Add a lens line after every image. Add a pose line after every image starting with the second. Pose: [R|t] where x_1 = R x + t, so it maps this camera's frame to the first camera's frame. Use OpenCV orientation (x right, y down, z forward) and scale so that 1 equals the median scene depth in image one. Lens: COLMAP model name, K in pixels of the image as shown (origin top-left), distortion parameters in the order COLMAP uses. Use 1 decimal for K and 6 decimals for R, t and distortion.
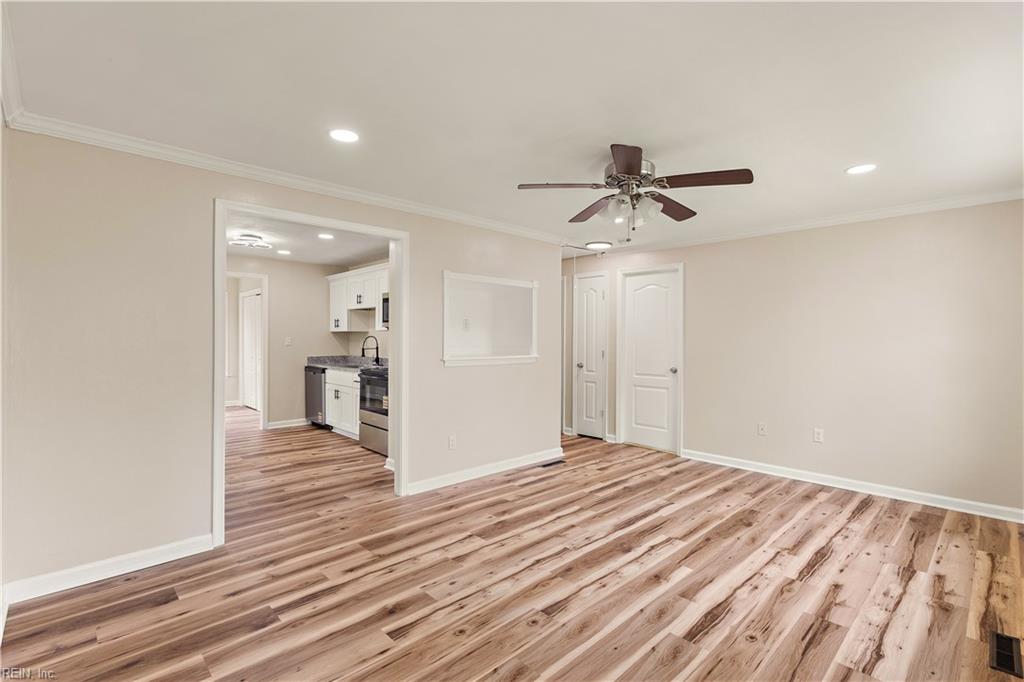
lens RADIAL K [[471.4, 0, 513.1], [0, 471.4, 343.5], [0, 0, 1]] dist [0.002672, 0.002767]
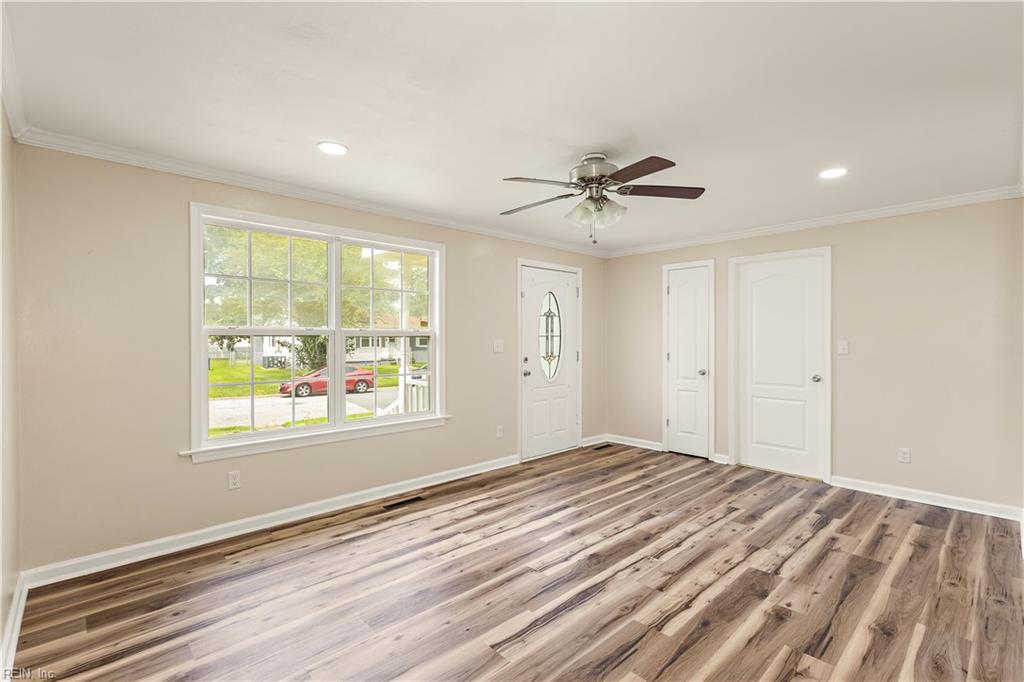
lens RADIAL K [[471.4, 0, 511.8], [0, 471.4, 341.6], [0, 0, 1]] dist [0.002672, 0.002767]
pose [[-0.999957, -0.004924, 0.007904, 0.421353], [-0.004810, 0.999885, 0.014361, -0.020324], [-0.007974, 0.014322, -0.999866, 2.049201]]
